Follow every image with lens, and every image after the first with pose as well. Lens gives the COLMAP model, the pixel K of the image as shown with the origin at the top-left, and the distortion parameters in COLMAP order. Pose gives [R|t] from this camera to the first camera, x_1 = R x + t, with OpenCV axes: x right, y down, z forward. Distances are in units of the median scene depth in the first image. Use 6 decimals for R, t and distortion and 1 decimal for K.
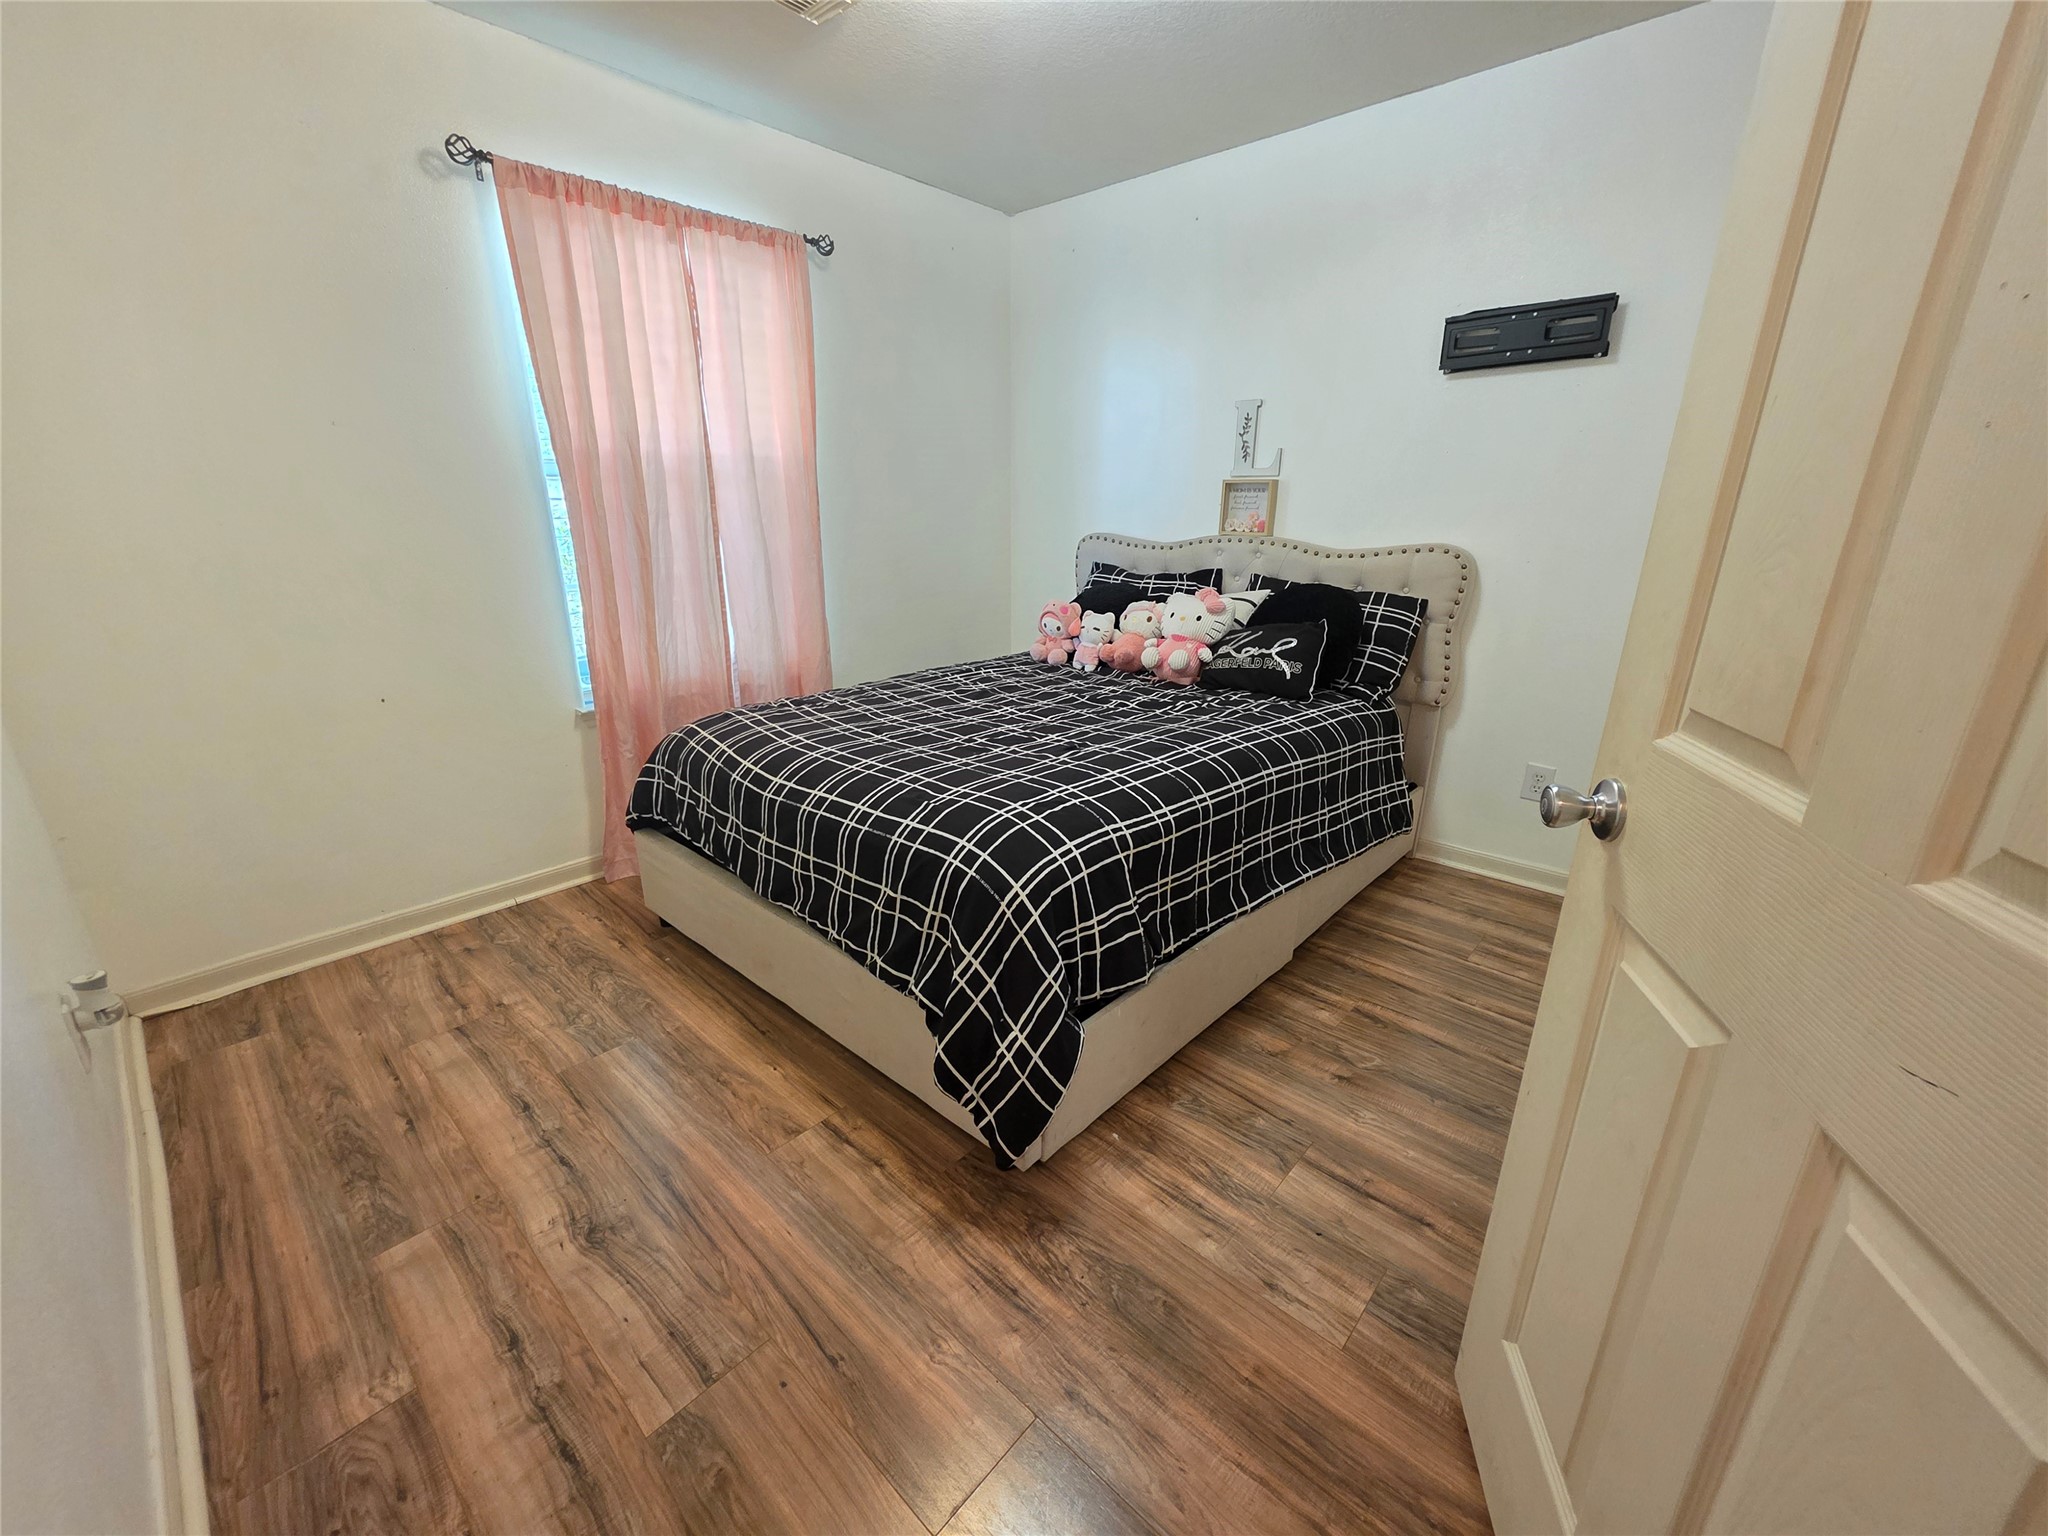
lens RADIAL K [[816.9, 0, 1019.7], [0, 816.9, 773.6], [0, 0, 1]] dist [0.002820, 0.000368]
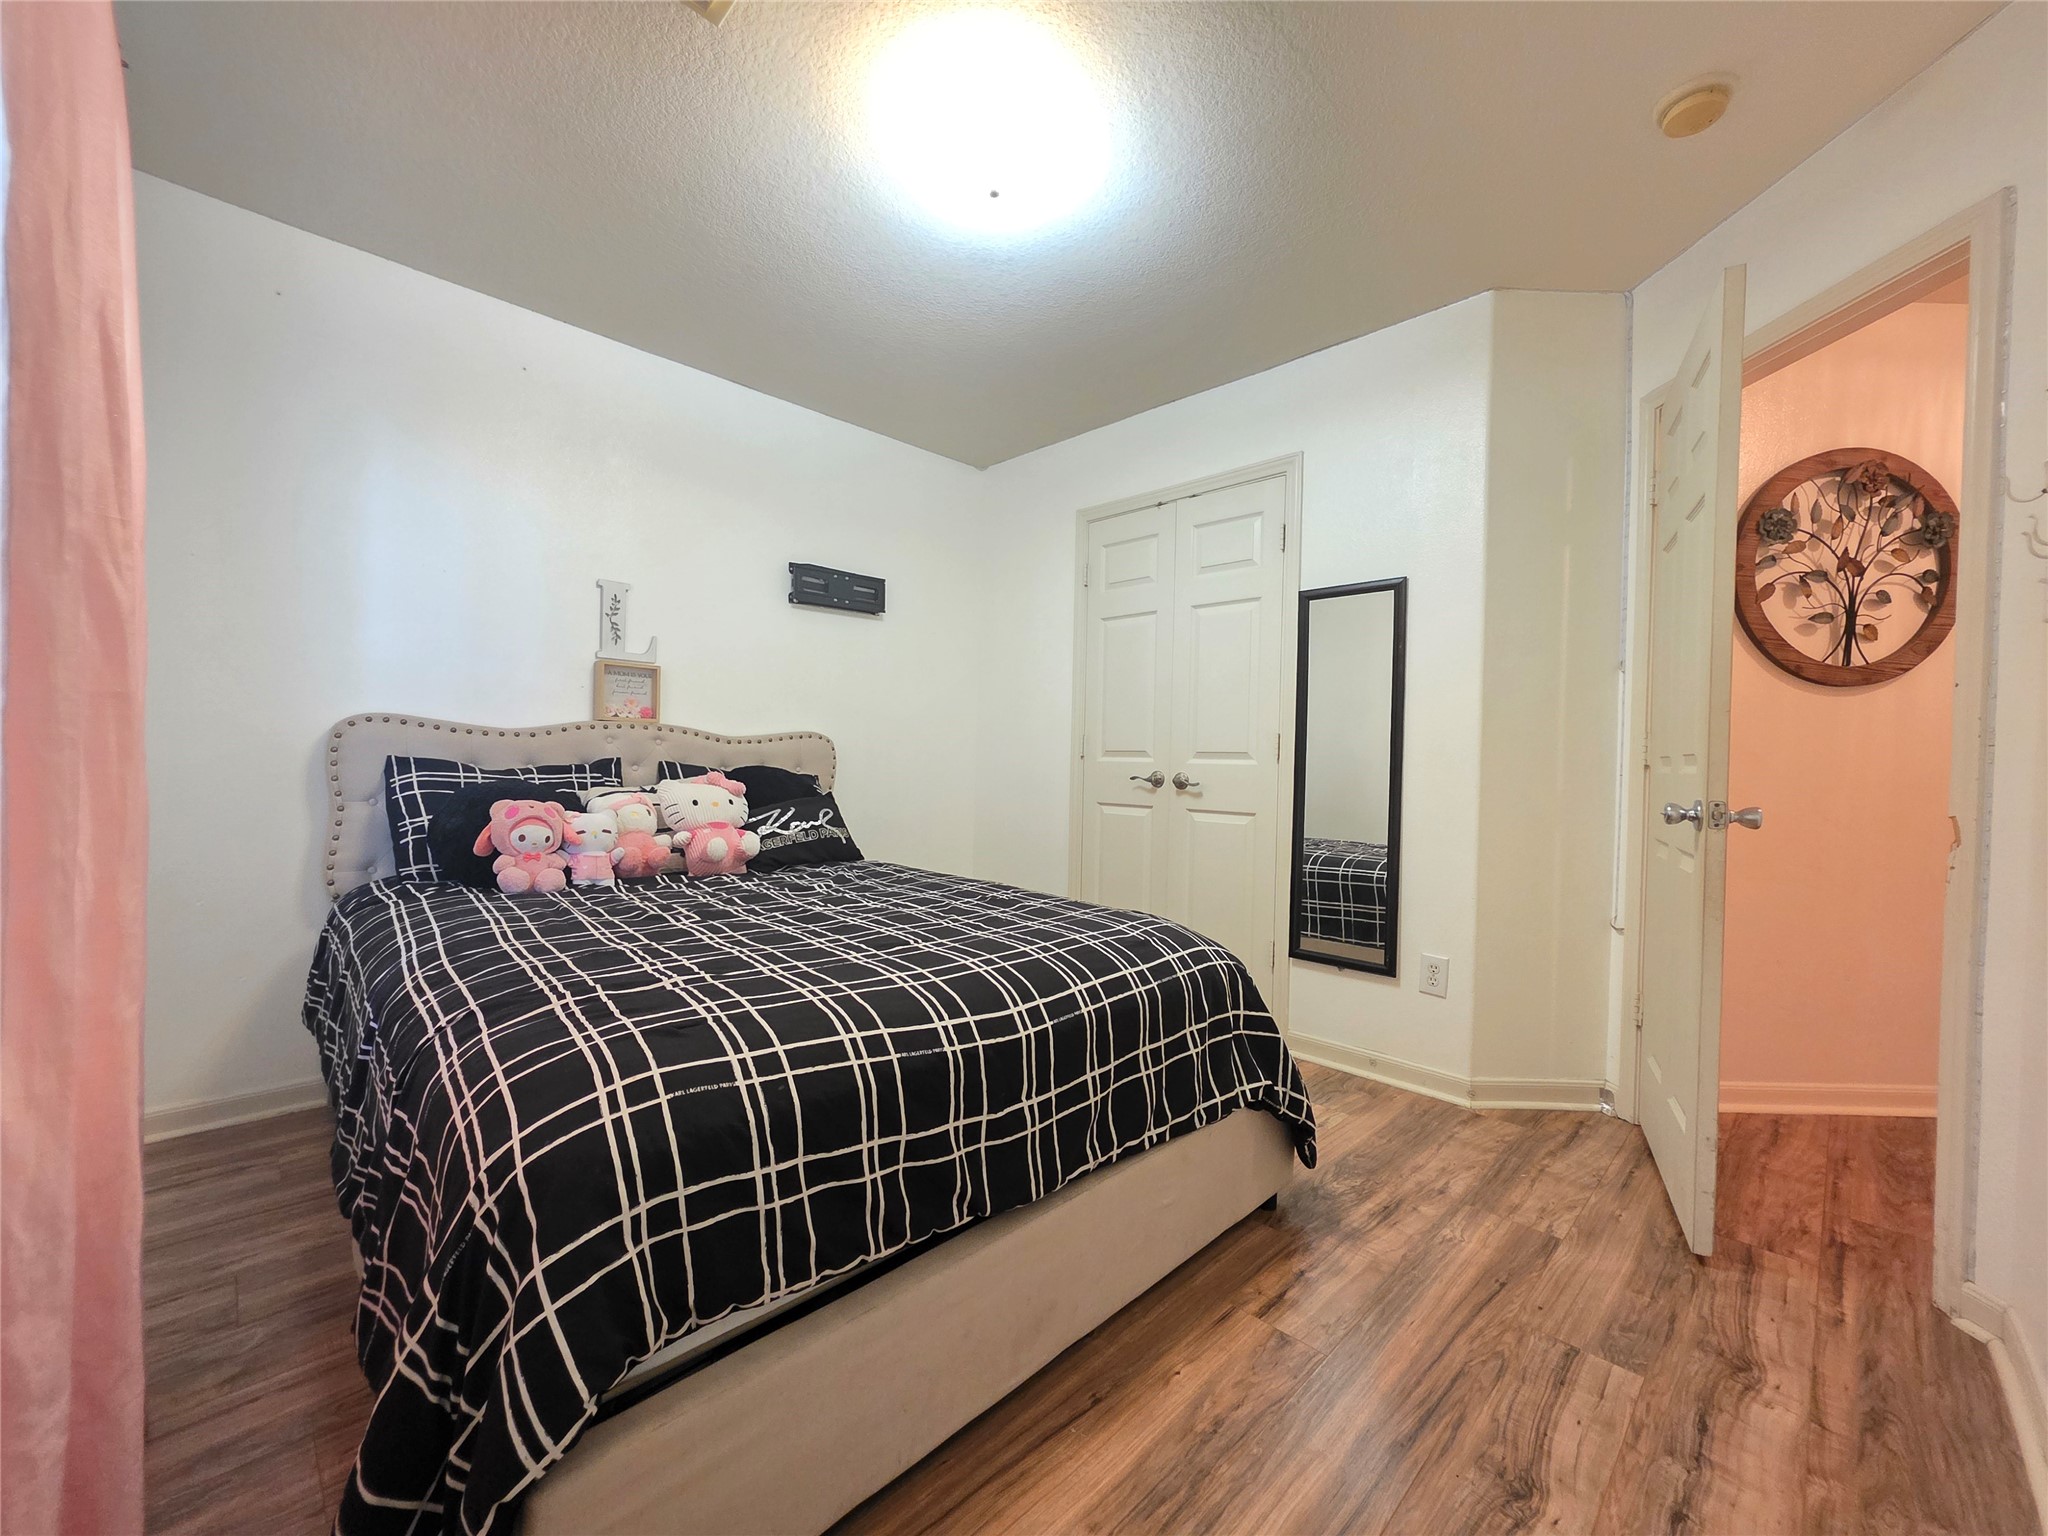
lens RADIAL K [[816.9, 0, 1024.4], [0, 816.9, 773.5], [0, 0, 1]] dist [0.002820, 0.000368]
pose [[0.049588, -0.024075, 0.998480, -1.236478], [0.296315, 0.955054, 0.008312, -0.235522], [-0.953802, 0.295452, 0.054493, 1.130723]]
